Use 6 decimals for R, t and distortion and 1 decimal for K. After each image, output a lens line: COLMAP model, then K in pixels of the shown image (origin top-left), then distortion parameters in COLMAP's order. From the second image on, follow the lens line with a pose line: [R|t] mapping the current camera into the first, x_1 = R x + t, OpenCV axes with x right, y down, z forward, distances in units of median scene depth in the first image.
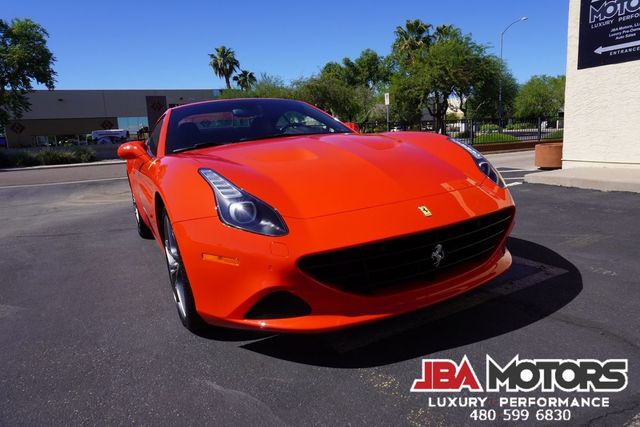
lens RADIAL K [[423.4, 0, 319.4], [0, 423.4, 211.4], [0, 0, 1]] dist [-0.047669, 0.029166]
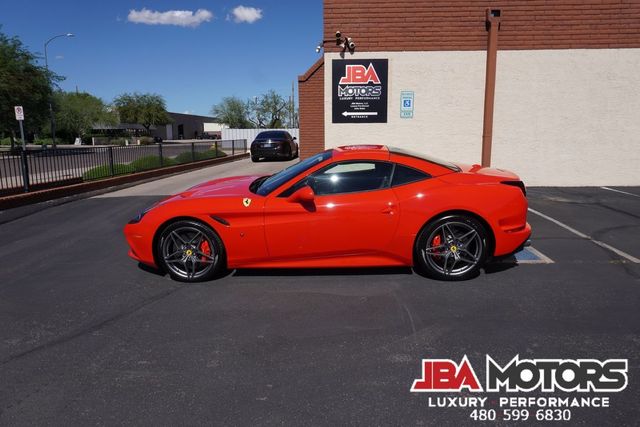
lens RADIAL K [[423.4, 0, 324.0], [0, 423.4, 213.5], [0, 0, 1]] dist [-0.047669, 0.029166]
pose [[0.469586, -0.110702, 0.875919, -0.119549], [0.136593, 0.989272, 0.051799, -0.012341], [-0.872256, 0.095321, 0.479669, 0.040939]]
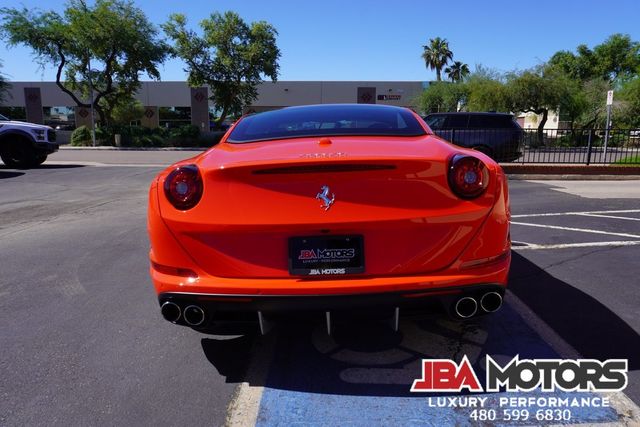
lens RADIAL K [[423.4, 0, 320.9], [0, 423.4, 209.9], [0, 0, 1]] dist [-0.047669, 0.029166]
pose [[0.884770, 0.134062, -0.446329, 0.021952], [-0.126608, 0.990856, 0.046641, -0.007964], [0.448501, 0.015242, 0.893652, 0.015336]]
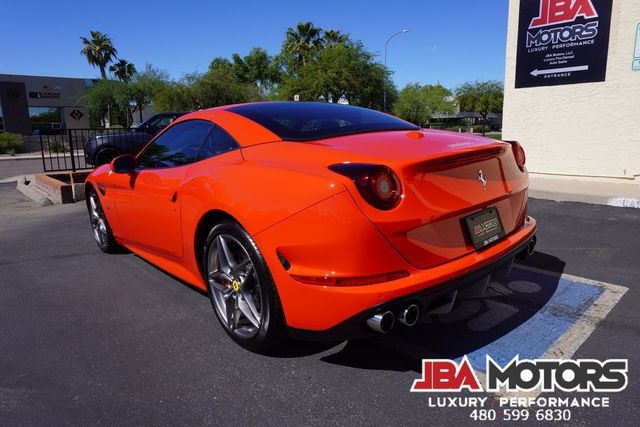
lens RADIAL K [[423.4, 0, 320.2], [0, 423.4, 212.8], [0, 0, 1]] dist [-0.047669, 0.029166]
pose [[0.961421, -0.019748, 0.274372, -0.026261], [0.018068, 0.999799, 0.008648, -0.004316], [-0.274487, -0.003357, 0.961585, 0.010818]]
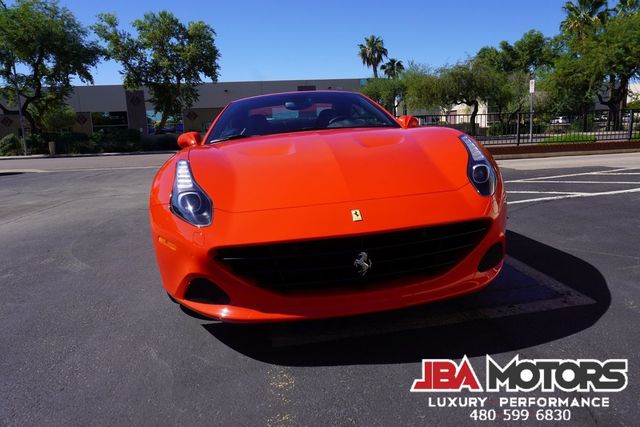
lens RADIAL K [[423.4, 0, 320.8], [0, 423.4, 211.4], [0, 0, 1]] dist [-0.047669, 0.029166]
pose [[0.941559, 0.076602, -0.328023, 0.019878], [-0.068129, 0.996980, 0.037263, -0.001548], [0.329887, -0.012737, 0.943935, 0.003457]]
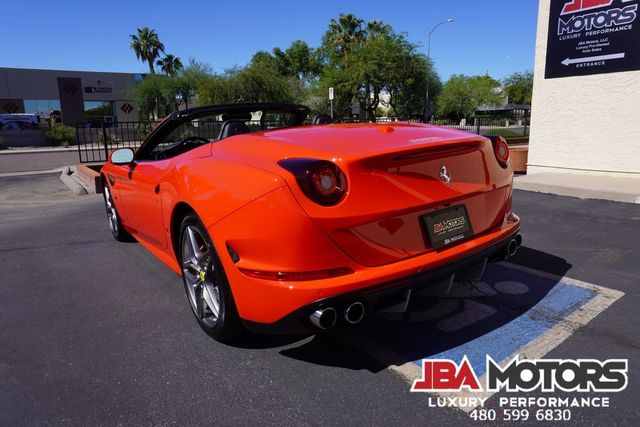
lens RADIAL K [[423.4, 0, 319.5], [0, 423.4, 212.7], [0, 0, 1]] dist [-0.047669, 0.029166]
pose [[0.984521, -0.005452, 0.175181, -0.017191], [0.001161, 0.999697, 0.024590, -0.004419], [-0.175262, -0.024006, 0.984229, 0.008591]]
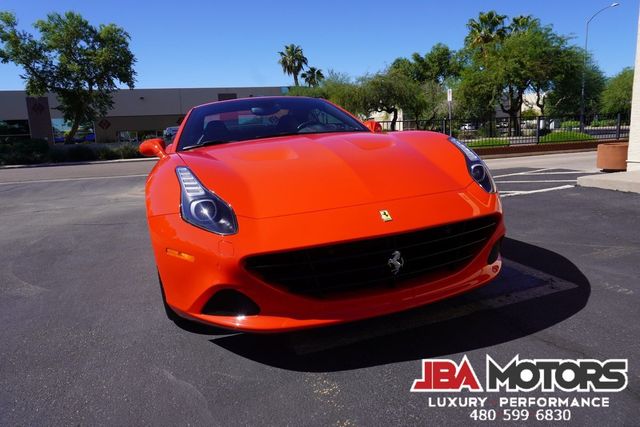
lens RADIAL K [[423.4, 0, 319.7], [0, 423.4, 211.9], [0, 0, 1]] dist [-0.047669, 0.029166]
pose [[0.987257, 0.032687, -0.155743, 0.010351], [-0.031289, 0.999445, 0.011418, -0.000590], [0.156029, -0.006400, 0.987732, 0.001243]]
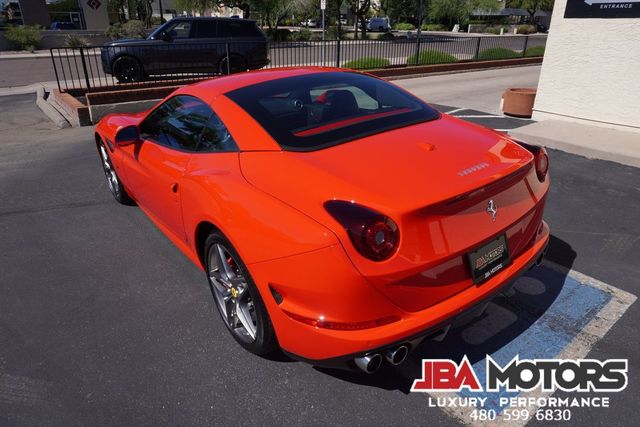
lens RADIAL K [[423.4, 0, 319.9], [0, 423.4, 210.0], [0, 0, 1]] dist [-0.047669, 0.029166]
pose [[0.976410, -0.034087, 0.213219, -0.022749], [-0.017427, 0.971800, 0.235164, -0.017376], [-0.215222, -0.233332, 0.948280, 0.013362]]
